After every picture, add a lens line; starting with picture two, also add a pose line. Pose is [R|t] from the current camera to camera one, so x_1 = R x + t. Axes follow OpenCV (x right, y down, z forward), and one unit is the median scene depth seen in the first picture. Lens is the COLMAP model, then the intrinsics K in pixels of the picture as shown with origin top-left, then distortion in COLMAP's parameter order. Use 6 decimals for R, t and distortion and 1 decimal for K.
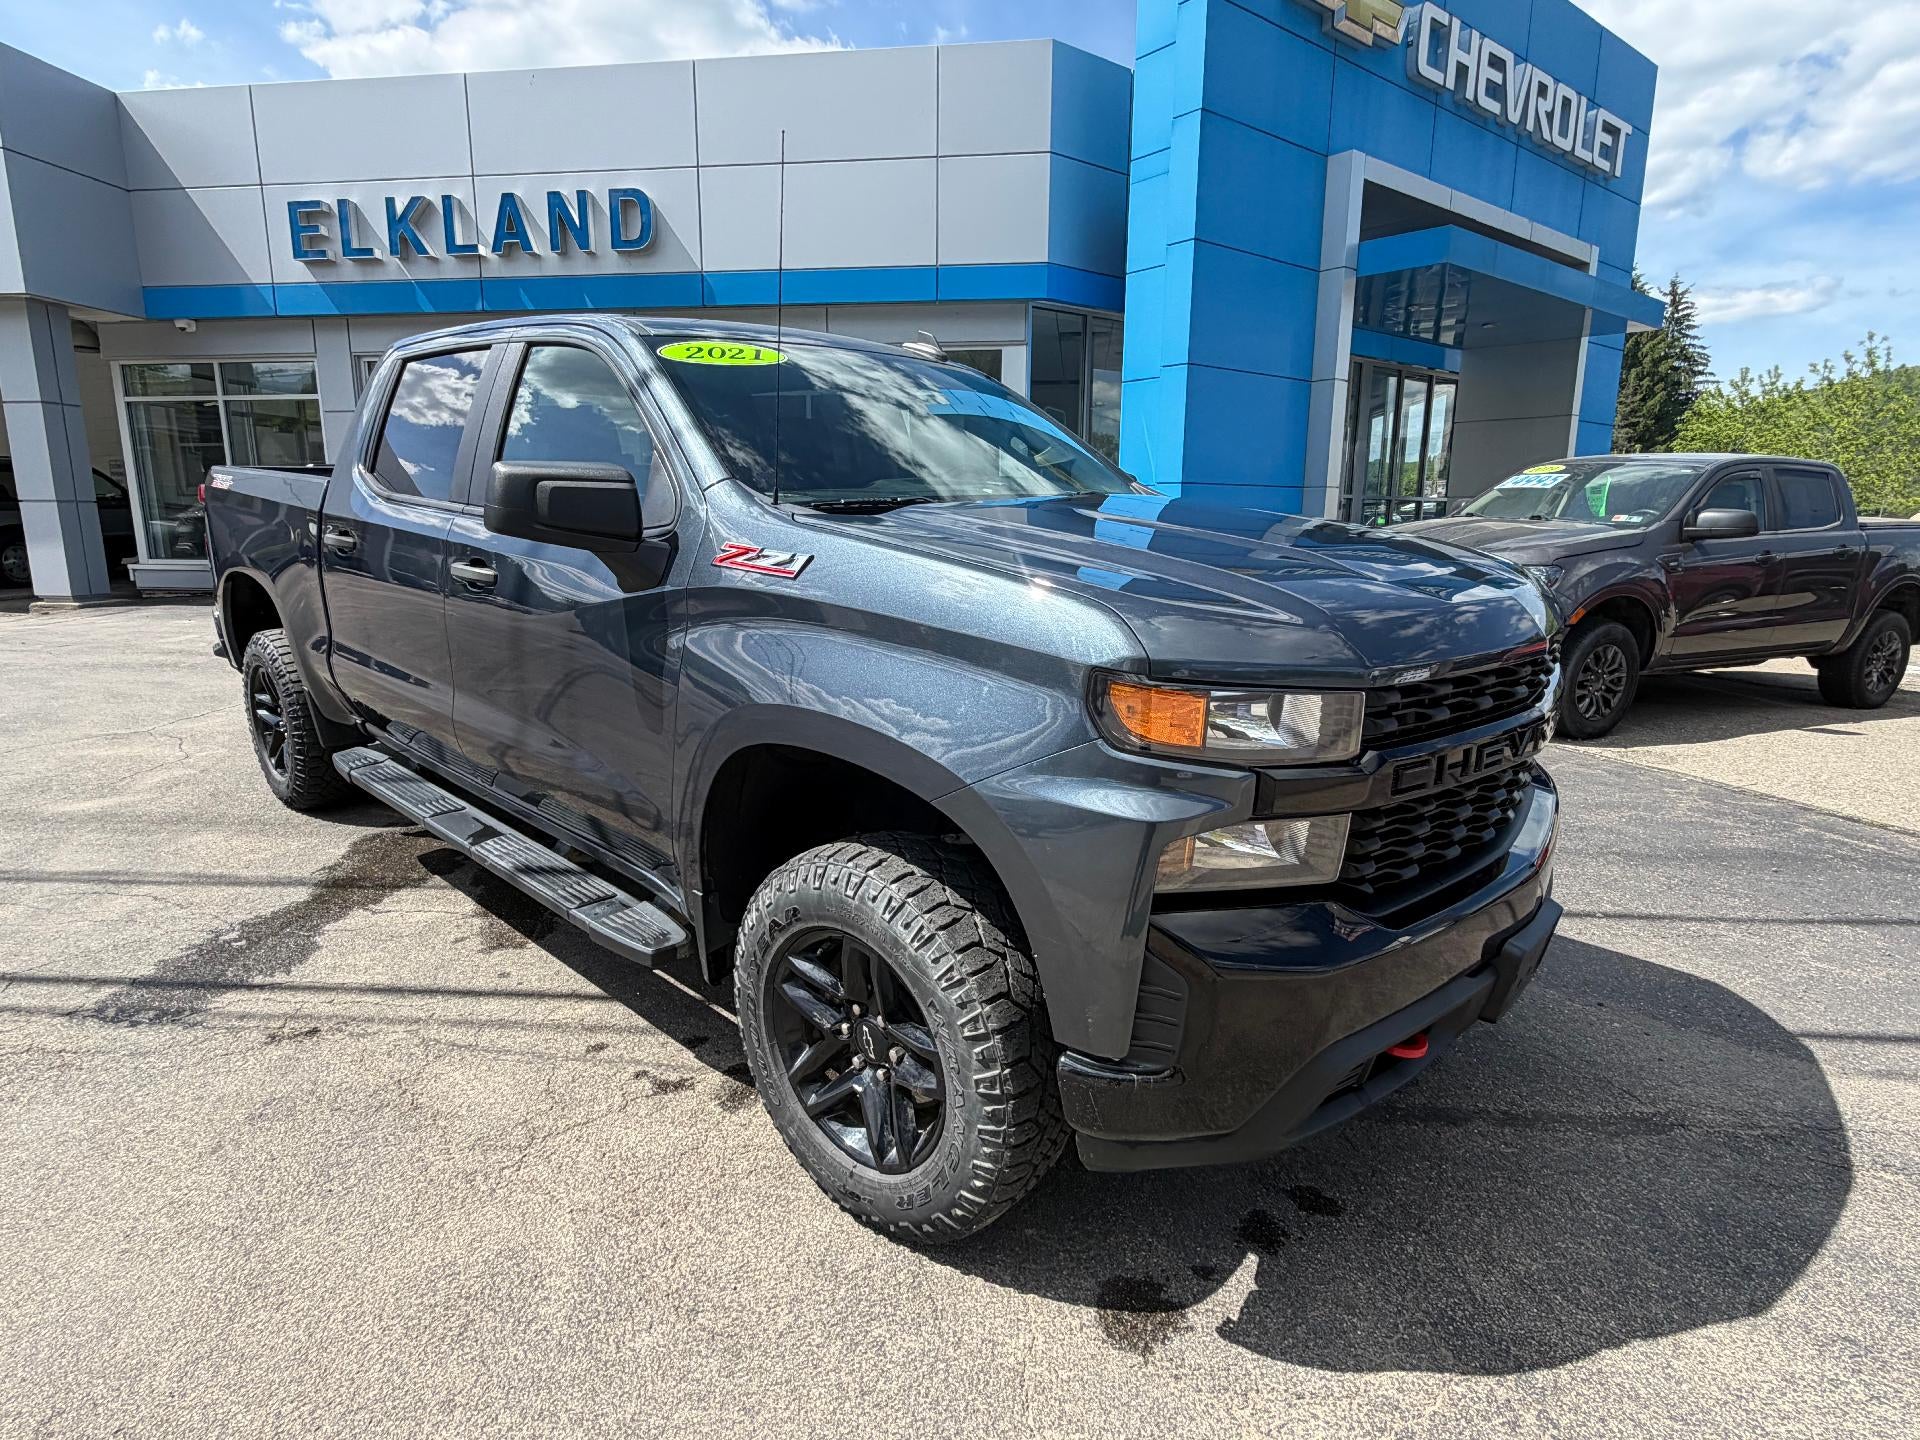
lens RADIAL K [[1021.6, 0, 940.5], [0, 1021.6, 717.9], [0, 0, 1]] dist [-0.001130, 0.005615]
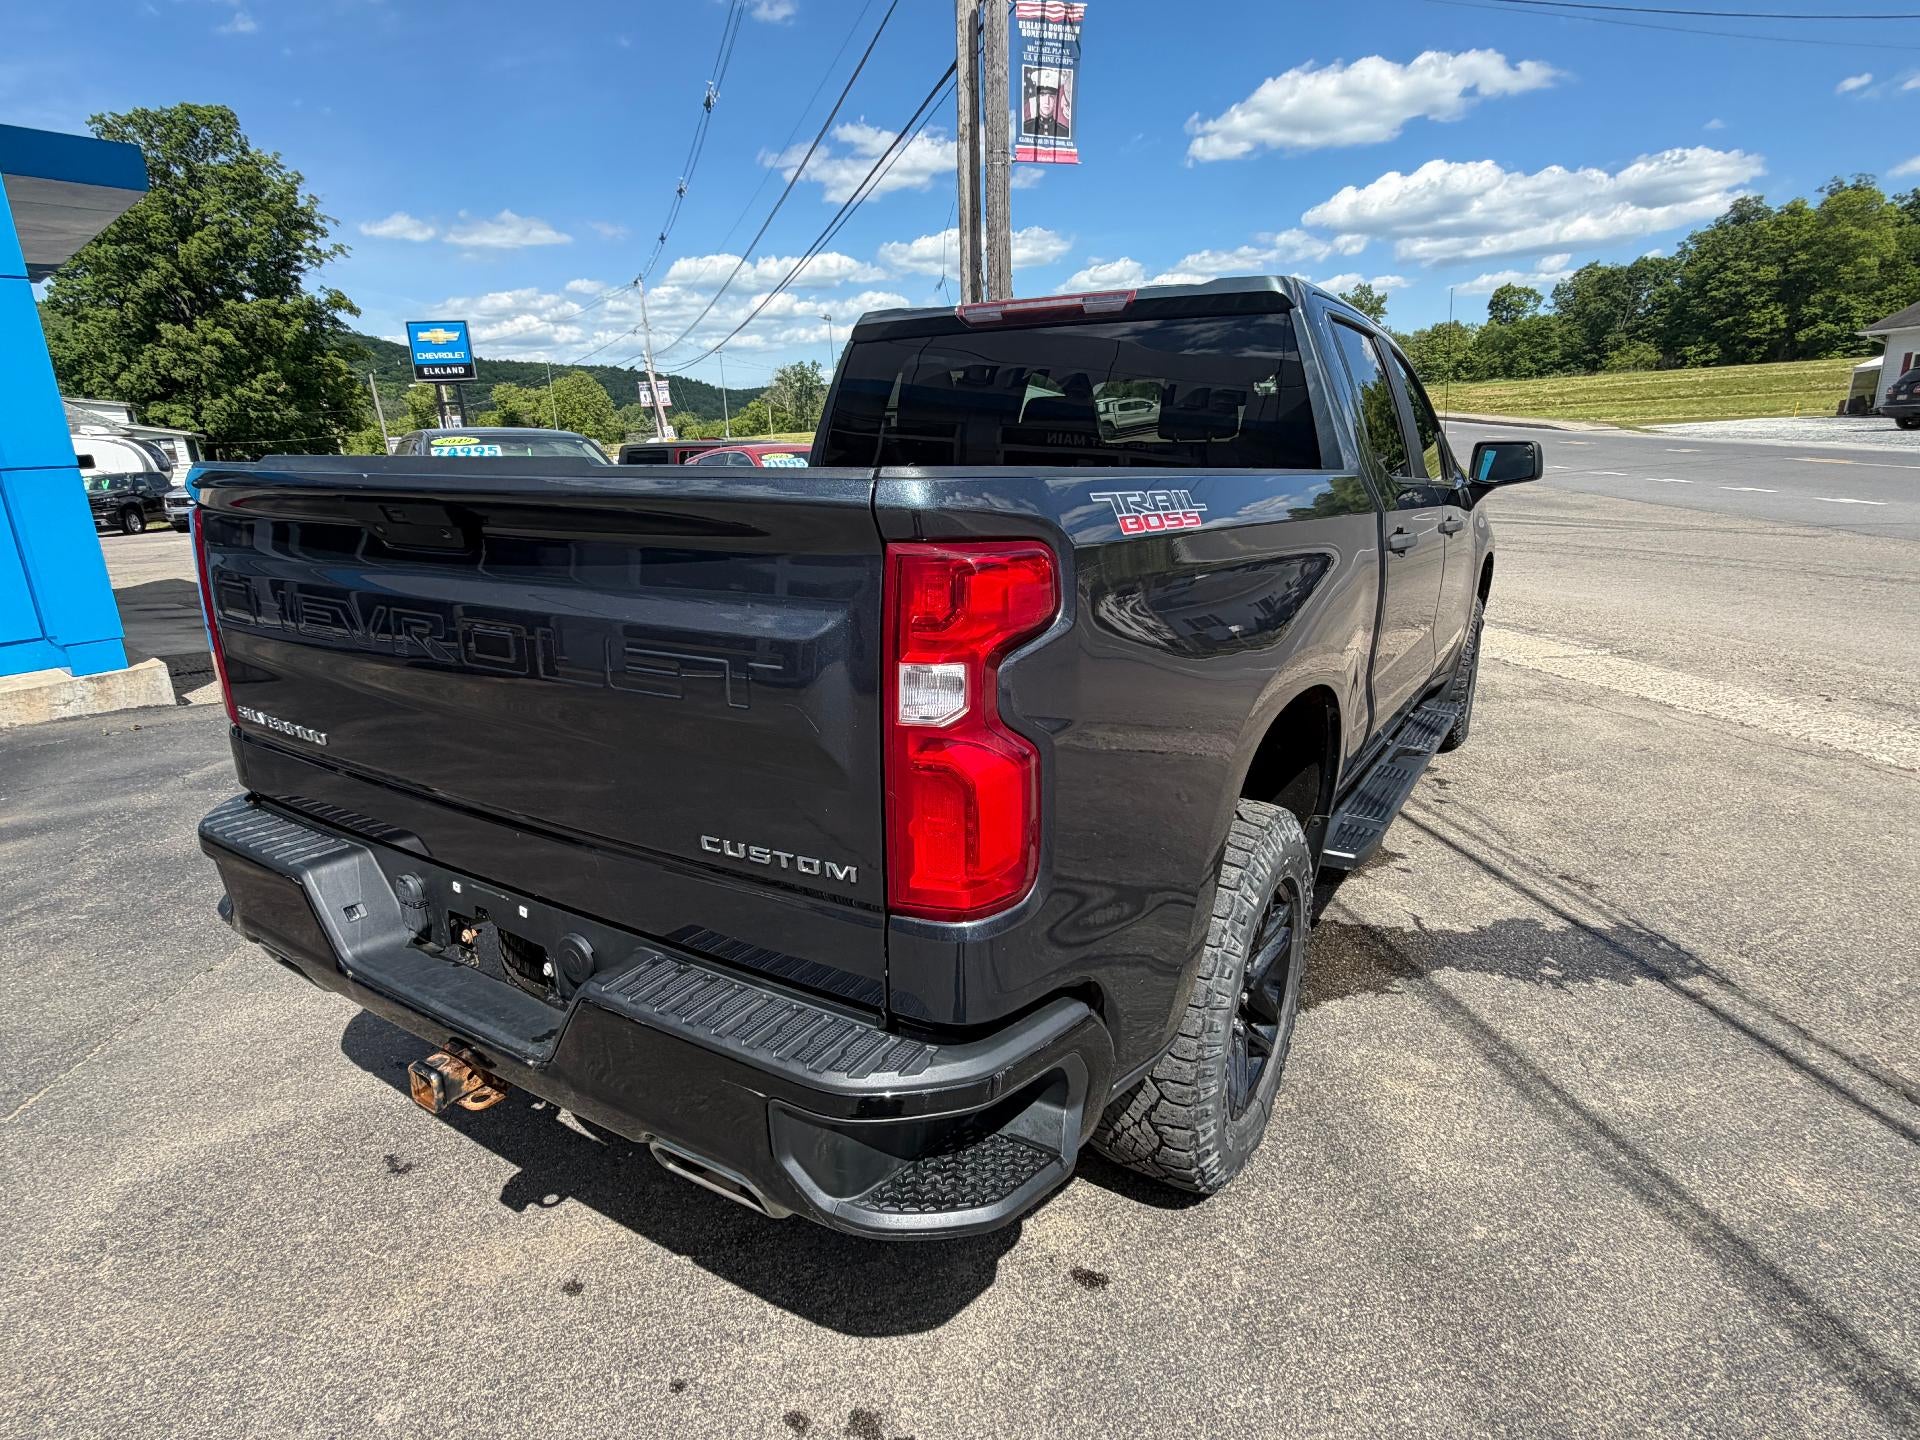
lens RADIAL K [[1034.4, 0, 958.3], [0, 1034.4, 716.5], [0, 0, 1]] dist [-0.002115, 0.000559]
pose [[-0.194206, -0.259996, 0.945878, -0.496277], [0.234972, 0.923837, 0.302182, -0.139695], [-0.952403, 0.280940, -0.118323, 0.548025]]
